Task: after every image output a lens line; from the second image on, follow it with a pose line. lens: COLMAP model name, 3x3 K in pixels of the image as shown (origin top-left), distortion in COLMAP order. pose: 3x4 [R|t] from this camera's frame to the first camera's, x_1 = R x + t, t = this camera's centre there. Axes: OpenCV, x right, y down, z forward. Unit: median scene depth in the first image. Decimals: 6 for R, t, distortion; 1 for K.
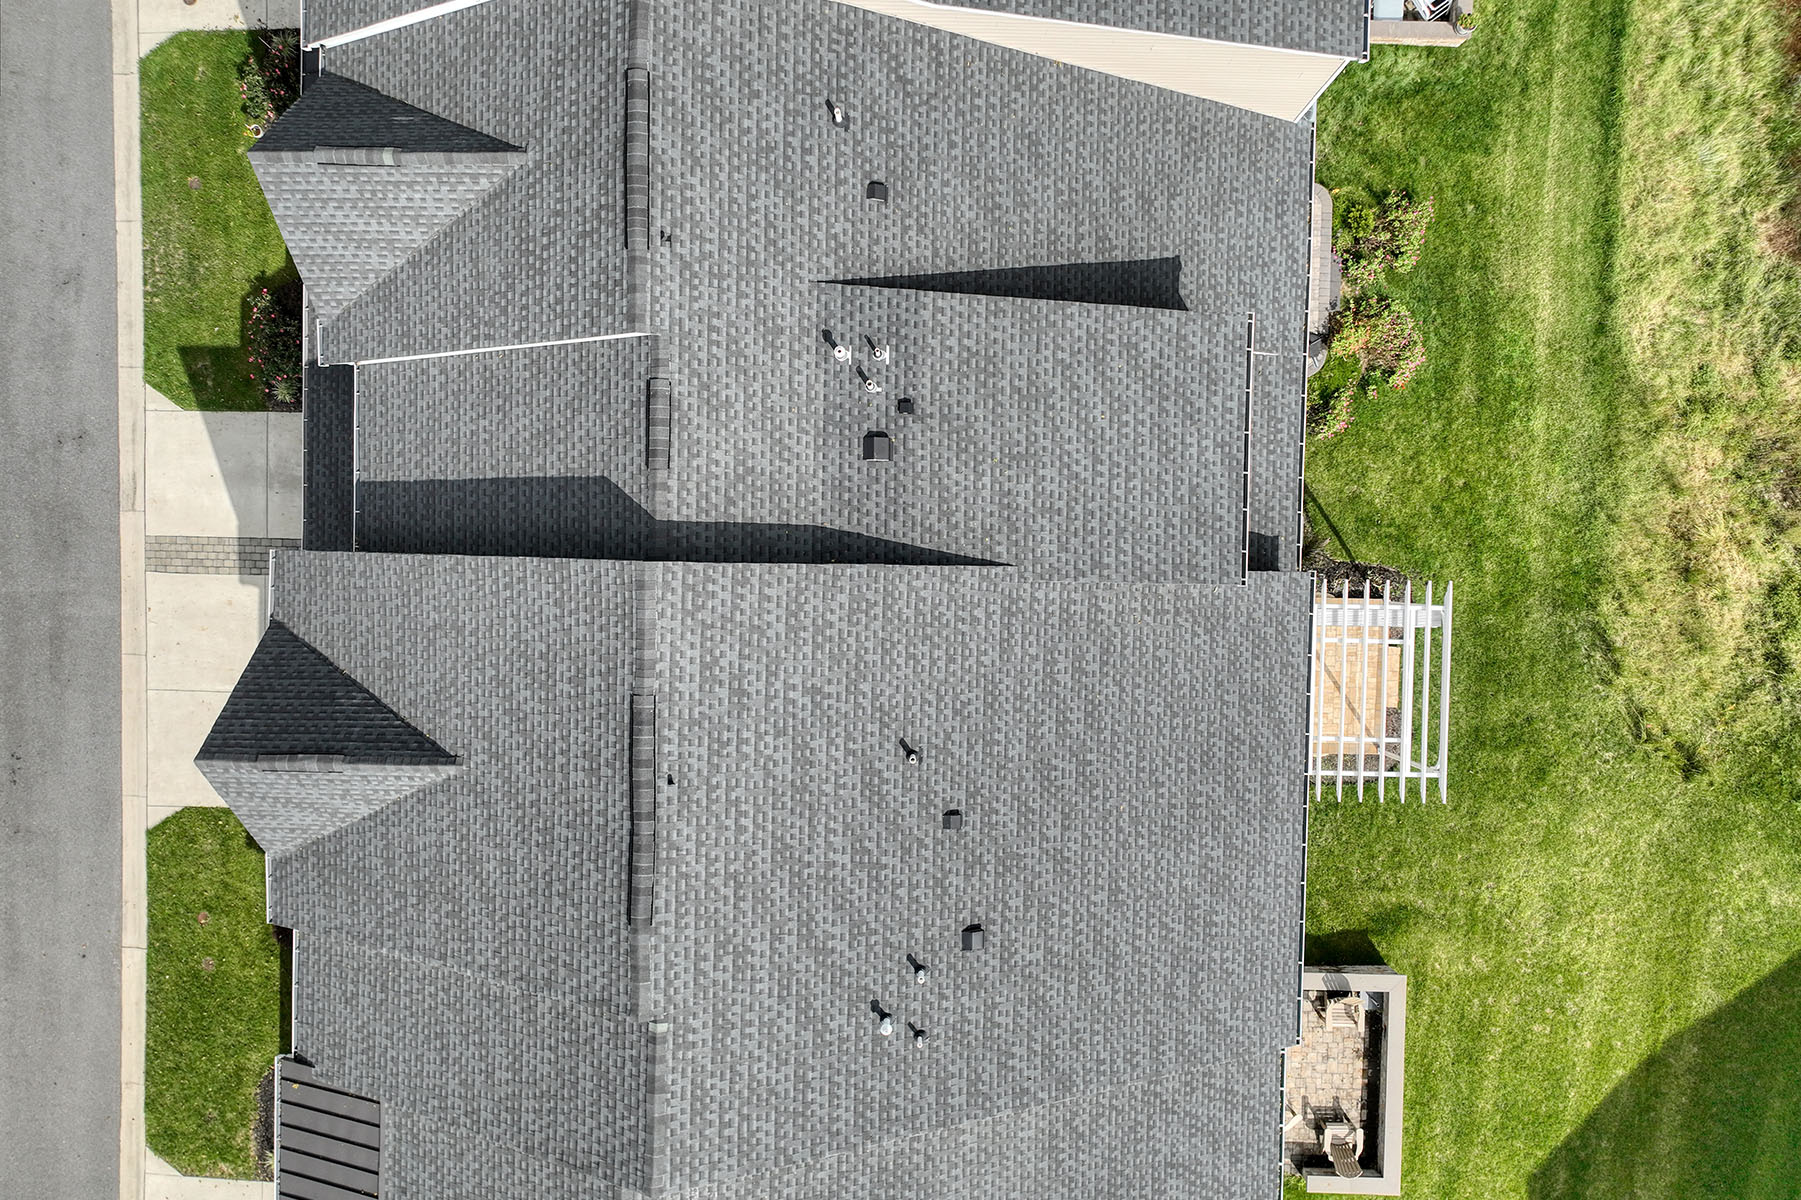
lens RADIAL K [[1266.2, 0, 899.5], [0, 1266.2, 601.3], [0, 0, 1]] dist [0.020756, 0.001789]
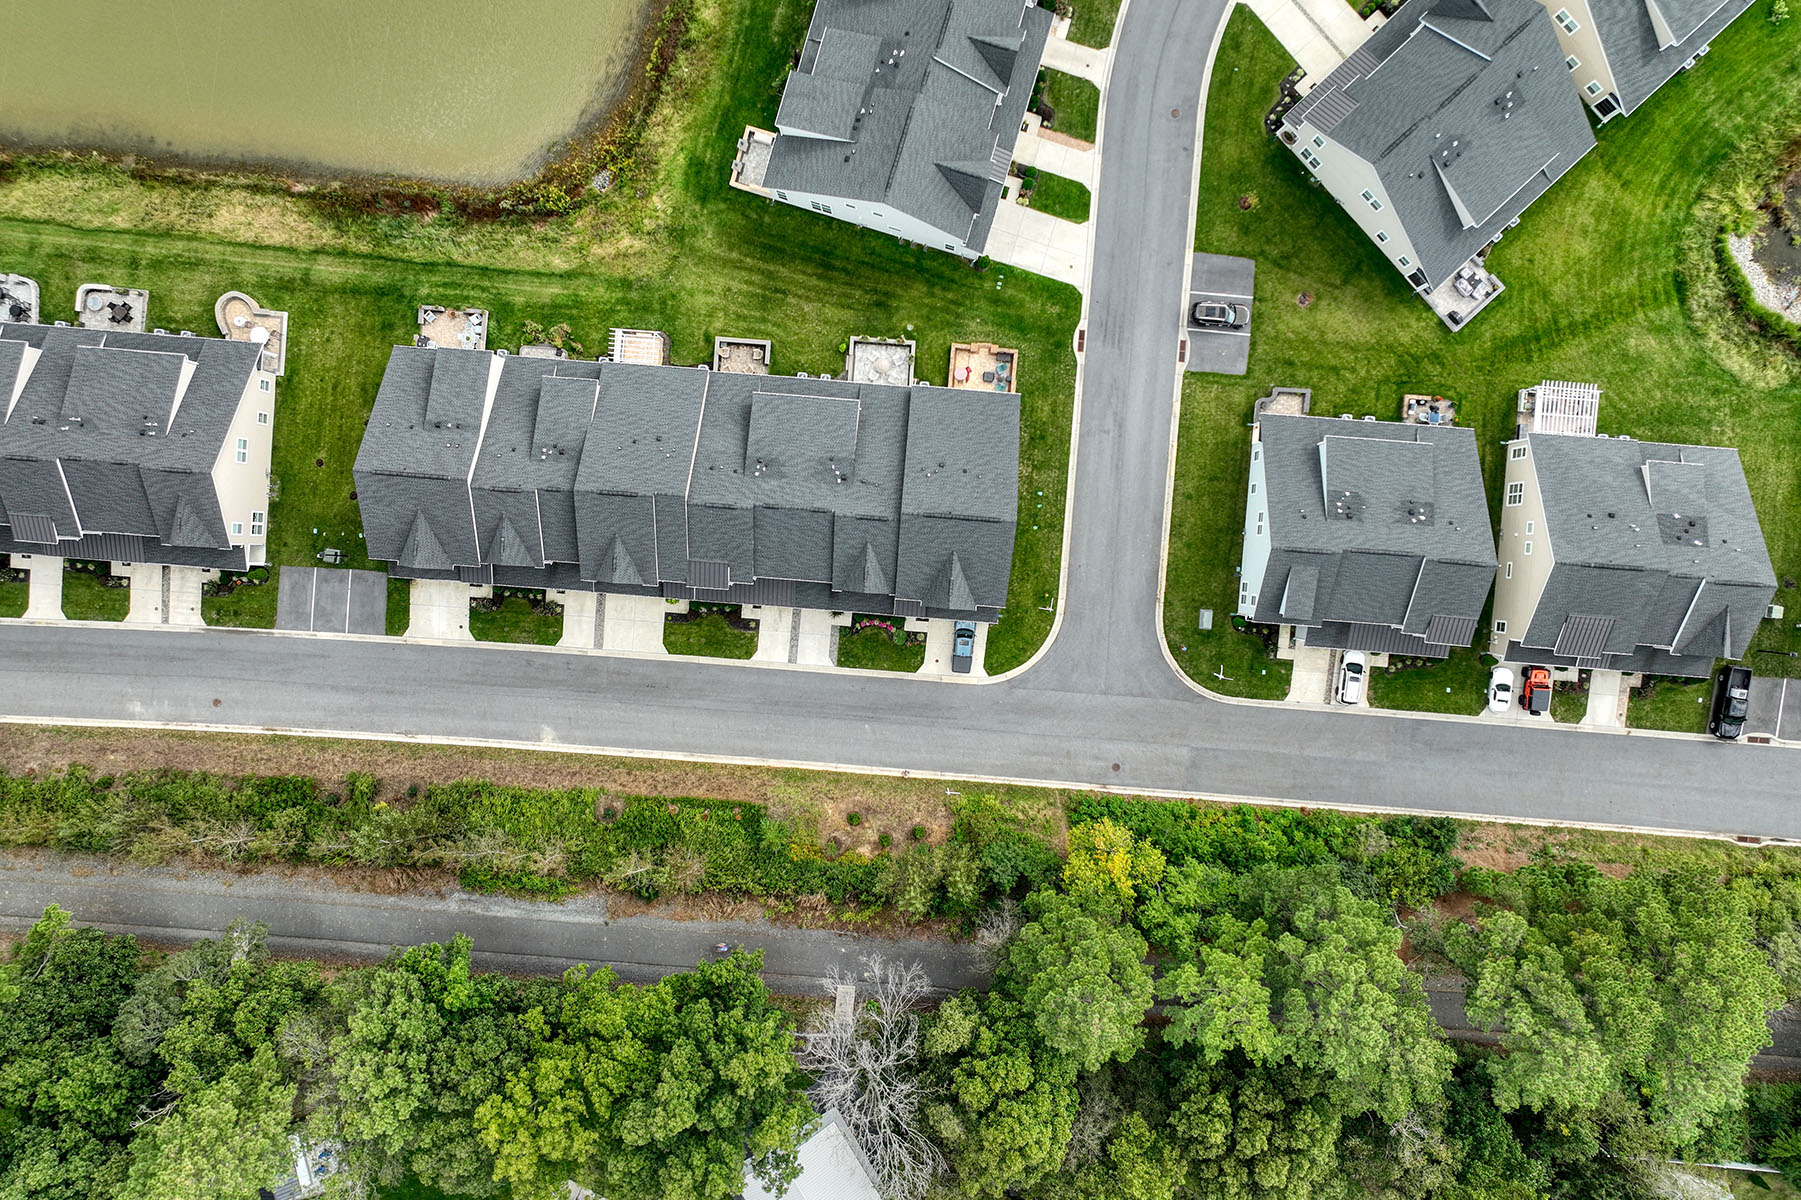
lens RADIAL K [[1266.2, 0, 899.2], [0, 1266.2, 599.1], [0, 0, 1]] dist [0.020756, 0.001789]
pose [[0.053780, -0.998480, -0.012038, -0.337512], [0.997676, 0.054234, -0.041257, 1.043870], [0.041847, -0.009792, 0.999076, -2.878243]]
